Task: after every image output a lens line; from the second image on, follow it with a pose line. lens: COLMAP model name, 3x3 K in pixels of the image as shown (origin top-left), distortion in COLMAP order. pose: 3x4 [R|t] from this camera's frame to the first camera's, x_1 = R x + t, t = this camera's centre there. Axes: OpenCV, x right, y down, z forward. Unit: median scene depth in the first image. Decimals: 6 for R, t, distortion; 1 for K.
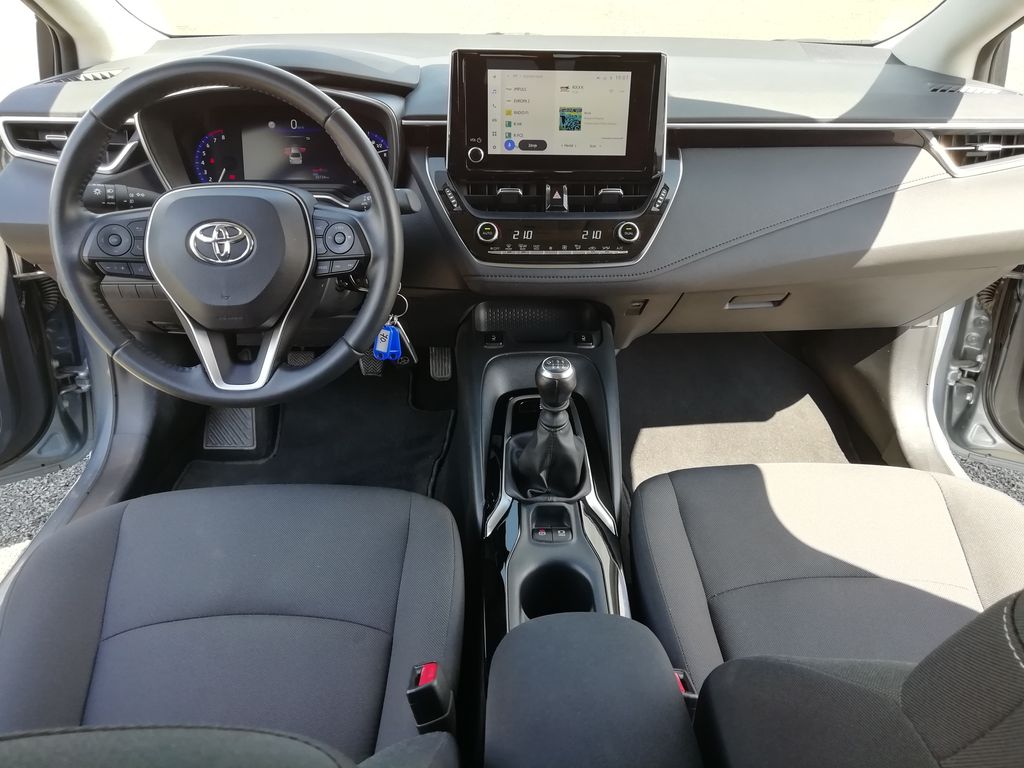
lens RADIAL K [[753.2, 0, 519.2], [0, 753.2, 383.8], [0, 0, 1]] dist [0.037477, -0.037908]
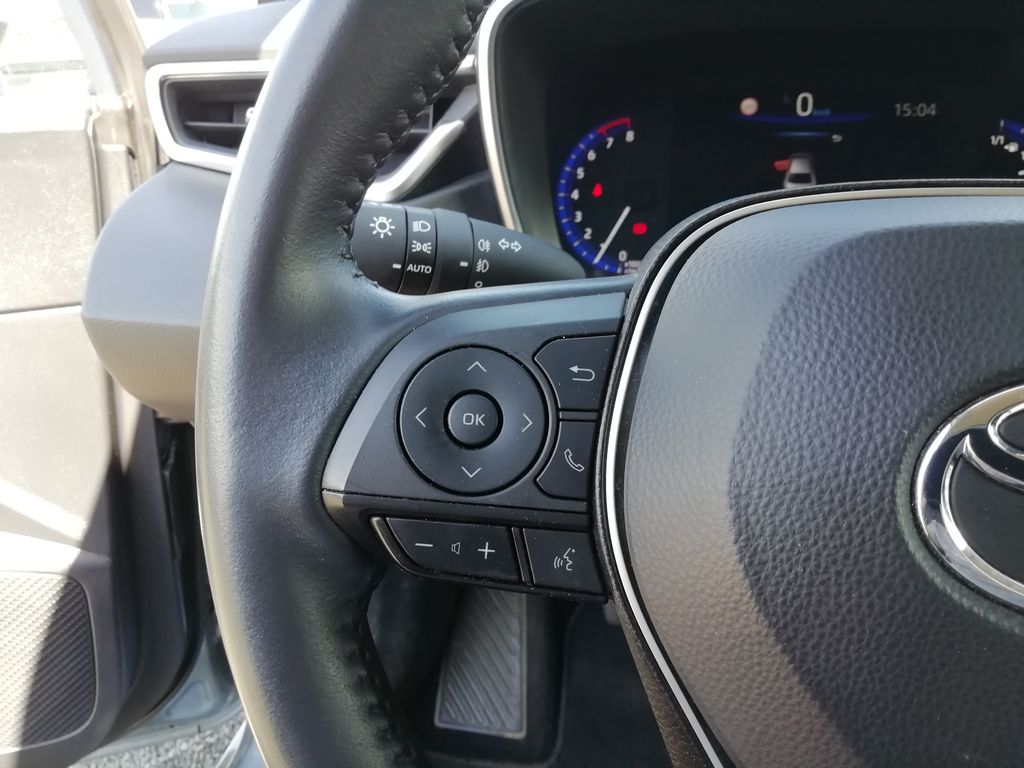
lens RADIAL K [[762.0, 0, 512.0], [0, 762.0, 384.0], [0, 0, 1]] dist [0.009685, 0.001284]
pose [[0.977072, 0.059136, -0.204533, -0.399523], [-0.085700, 0.988630, -0.123553, -0.146812], [0.194901, 0.138249, 0.971031, 0.663854]]
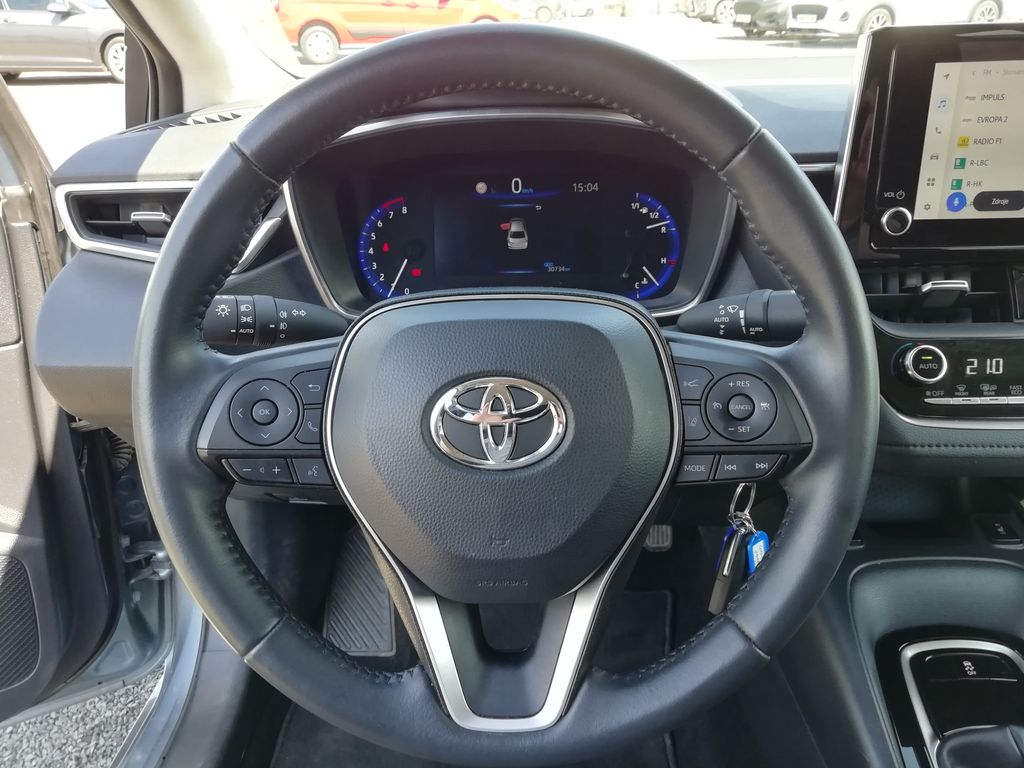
lens RADIAL K [[762.0, 0, 512.0], [0, 762.0, 384.0], [0, 0, 1]] dist [0.009685, 0.001284]
pose [[0.997022, -0.011802, -0.076213, -0.286211], [0.003844, 0.994599, -0.103720, -0.132678], [0.077025, 0.103119, 0.991682, 0.451642]]
